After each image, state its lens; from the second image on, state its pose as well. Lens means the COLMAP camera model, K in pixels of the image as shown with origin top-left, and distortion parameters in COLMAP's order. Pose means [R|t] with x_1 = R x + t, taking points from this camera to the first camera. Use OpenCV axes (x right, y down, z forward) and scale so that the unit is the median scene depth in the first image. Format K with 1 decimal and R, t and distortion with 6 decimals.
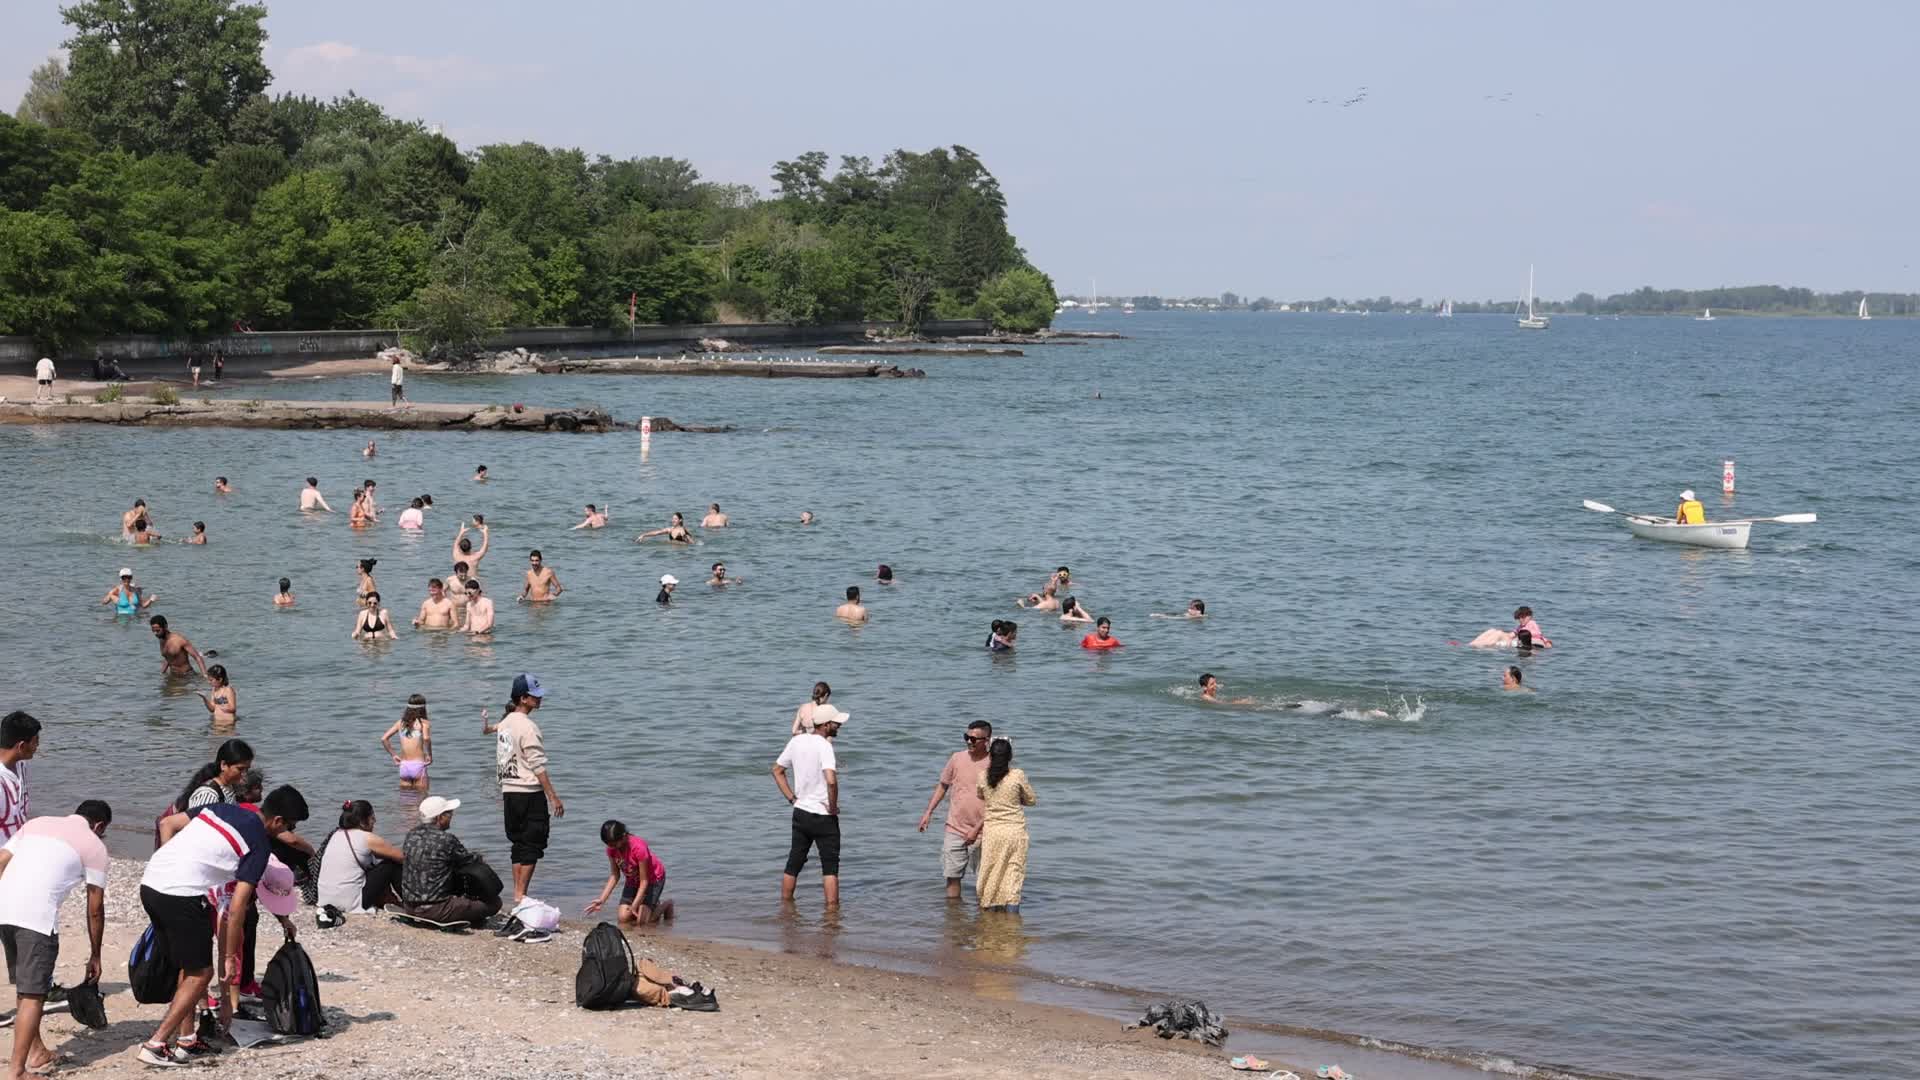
lens RADIAL K [[9916.6, 0, 966.6], [0, 9916.6, 521.4], [0, 0, 1]] dist [2.333119, 0.000000]
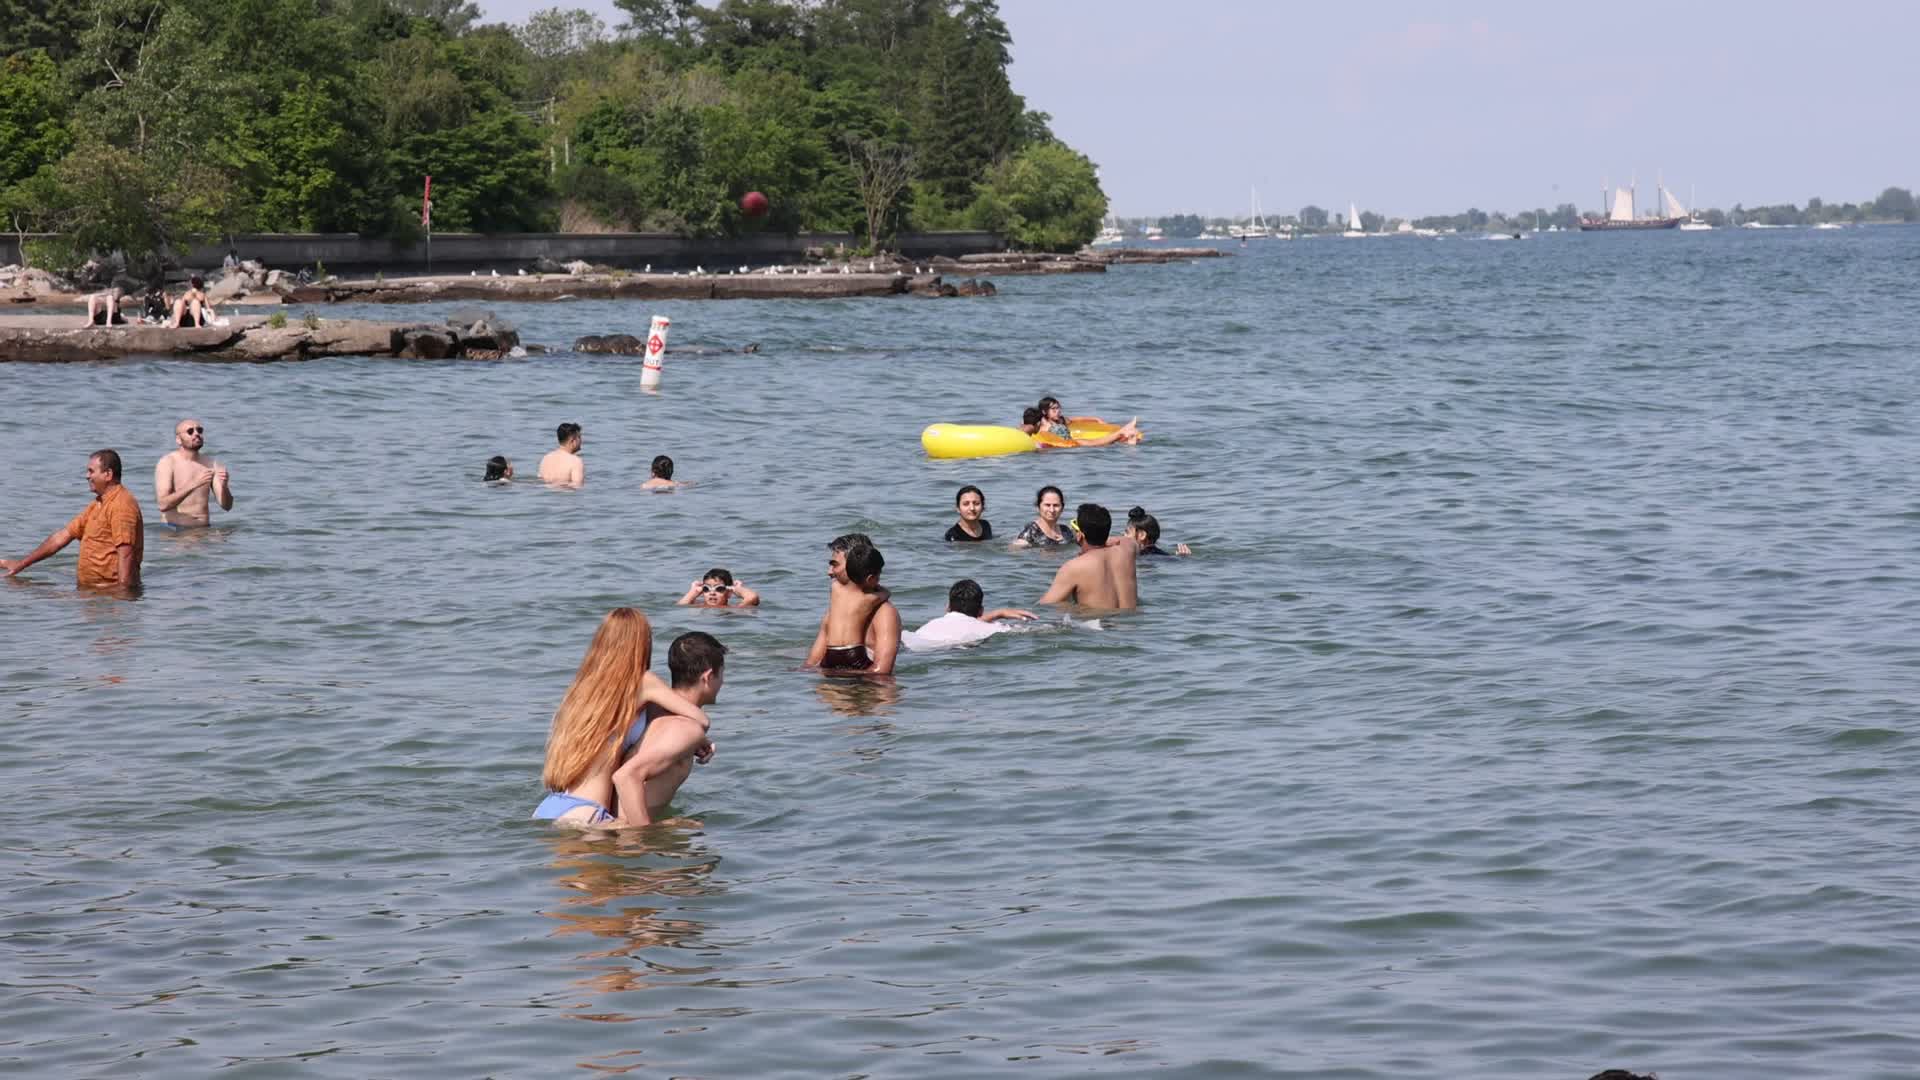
lens RADIAL K [[9916.6, 0, 913.9], [0, 9916.6, 567.0], [0, 0, 1]] dist [2.333119, 0.000000]
pose [[0.998413, -0.023930, 0.050972, -0.033899], [0.024377, 0.999670, -0.008149, 0.004514], [-0.050761, 0.009379, 0.998667, 0.410426]]
